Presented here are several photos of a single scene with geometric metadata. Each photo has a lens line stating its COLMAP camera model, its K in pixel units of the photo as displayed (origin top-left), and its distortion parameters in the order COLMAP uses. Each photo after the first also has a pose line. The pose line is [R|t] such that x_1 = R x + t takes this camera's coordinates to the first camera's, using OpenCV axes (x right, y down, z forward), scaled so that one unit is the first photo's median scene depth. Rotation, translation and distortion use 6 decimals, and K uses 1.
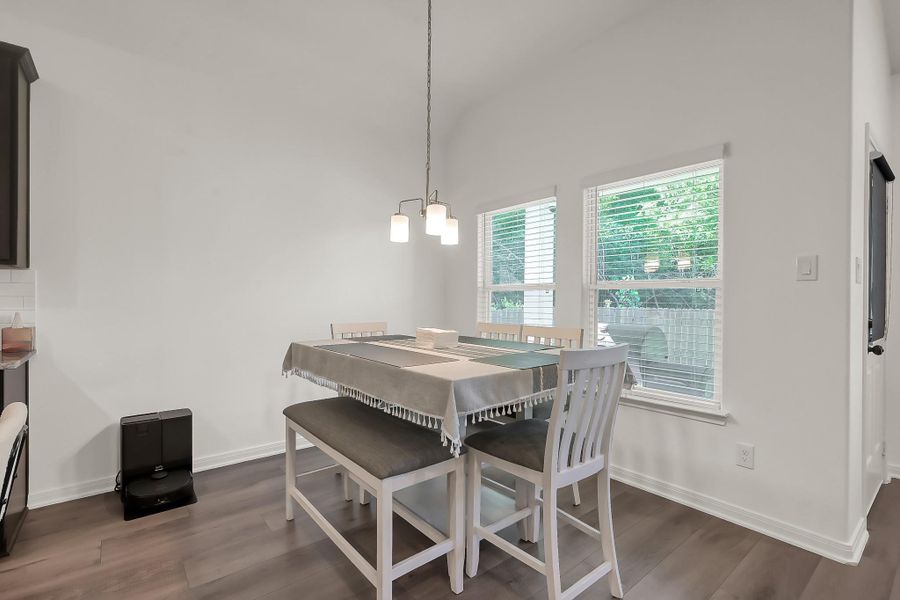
lens RADIAL K [[406.2, 0, 437.4], [0, 406.2, 306.1], [0, 0, 1]] dist [0.007343, -0.000377]
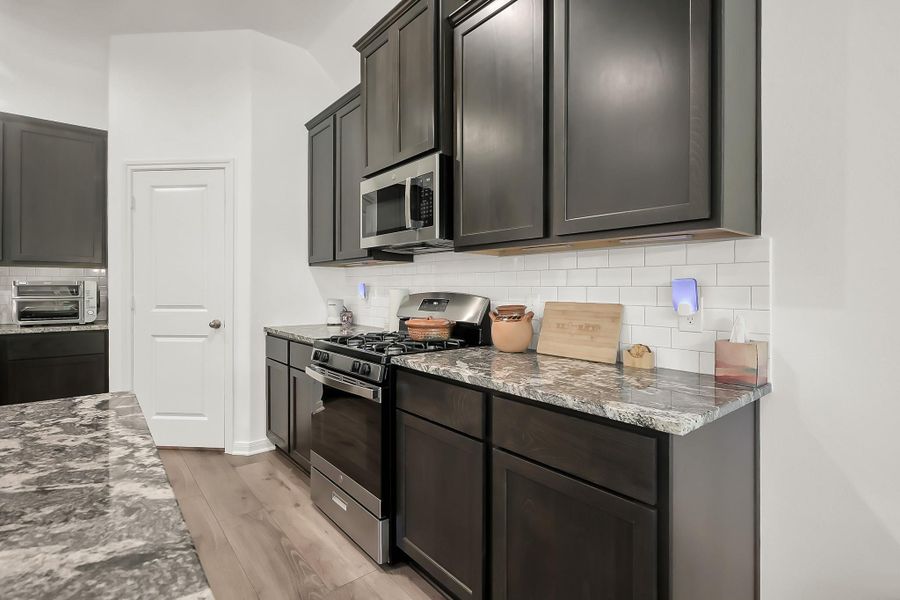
lens RADIAL K [[432.0, 0, 453.4], [0, 432.0, 288.1], [0, 0, 1]] dist [0.004861, -0.002239]
pose [[0.026821, -0.005942, -0.999623, -0.474231], [-0.010068, 0.999930, -0.006214, -0.014038], [0.999590, 0.010231, 0.026759, 0.638003]]
